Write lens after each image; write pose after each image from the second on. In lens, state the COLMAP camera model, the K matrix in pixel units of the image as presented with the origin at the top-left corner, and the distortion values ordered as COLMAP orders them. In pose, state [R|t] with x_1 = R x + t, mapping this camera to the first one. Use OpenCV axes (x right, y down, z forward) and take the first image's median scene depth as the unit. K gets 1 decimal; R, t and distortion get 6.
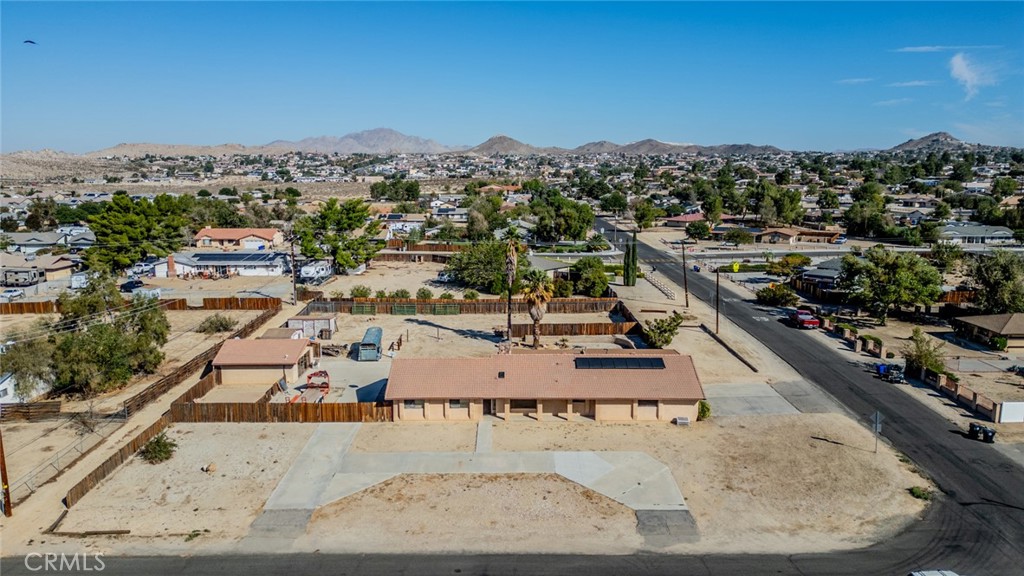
lens RADIAL K [[717.9, 0, 510.7], [0, 717.9, 289.0], [0, 0, 1]] dist [0.051048, -0.022257]
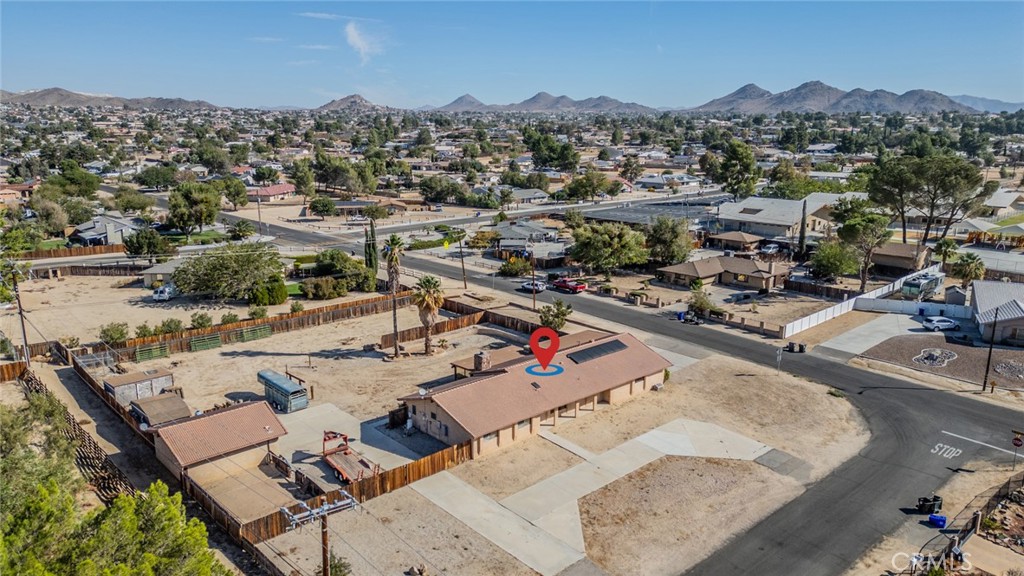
lens RADIAL K [[717.9, 0, 516.4], [0, 717.9, 289.0], [0, 0, 1]] dist [0.051048, -0.022257]
pose [[0.735232, -0.146611, 0.661770, -0.717982], [0.107795, 0.989193, 0.099388, -0.127463], [-0.669189, -0.001738, 0.743090, 0.251379]]
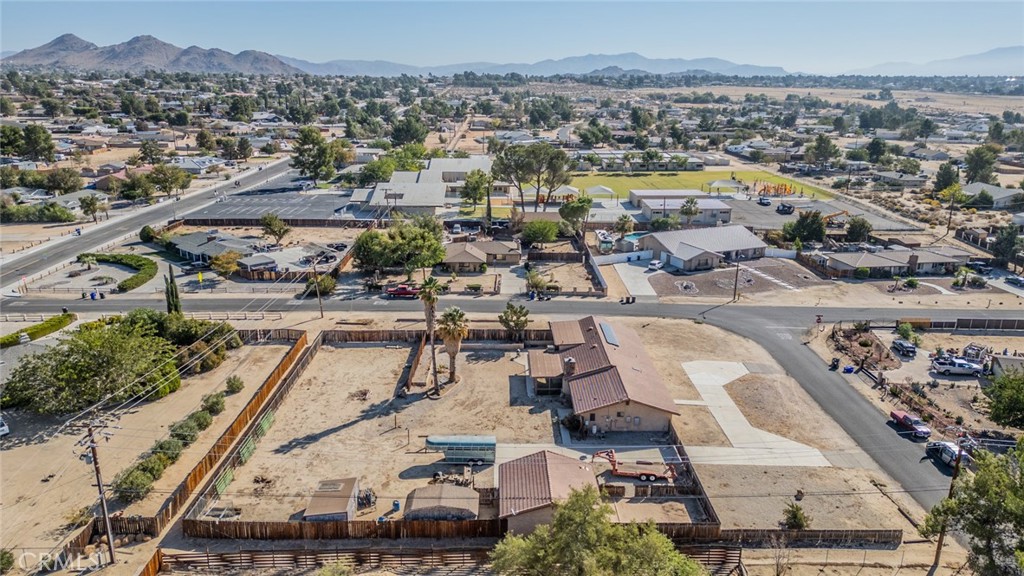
lens RADIAL K [[717.9, 0, 510.6], [0, 717.9, 286.4], [0, 0, 1]] dist [0.051048, -0.022257]
pose [[-0.010615, -0.270537, 0.962651, -1.296174], [0.164006, 0.949197, 0.268564, -0.437765], [-0.986402, 0.160732, 0.034294, 1.188038]]
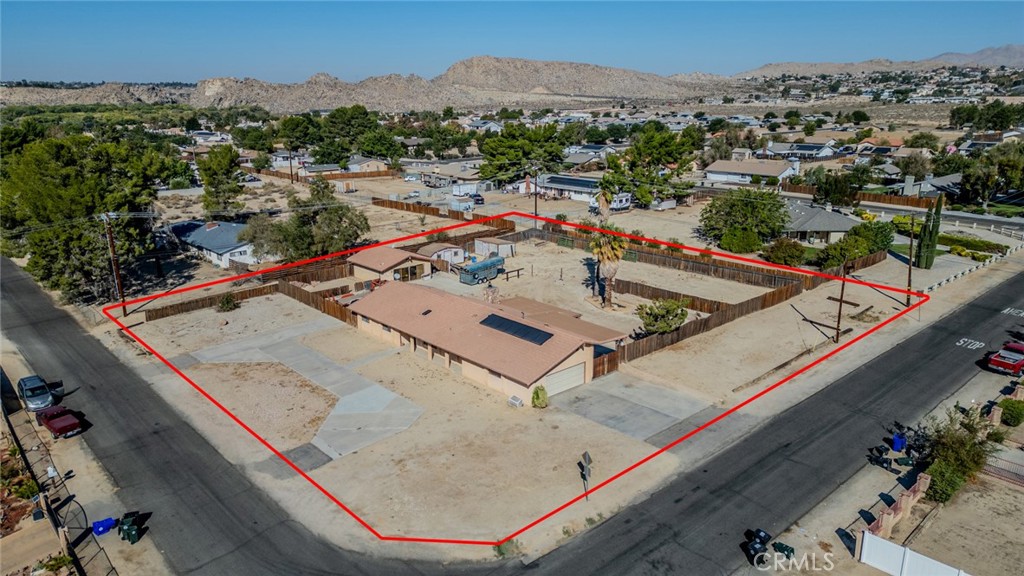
lens RADIAL K [[717.9, 0, 517.9], [0, 717.9, 289.1], [0, 0, 1]] dist [0.051048, -0.022257]
pose [[0.676325, 0.198805, -0.709268, 0.860118], [-0.121700, 0.979815, 0.158590, -0.105173], [0.726481, -0.020940, 0.686868, 0.365071]]
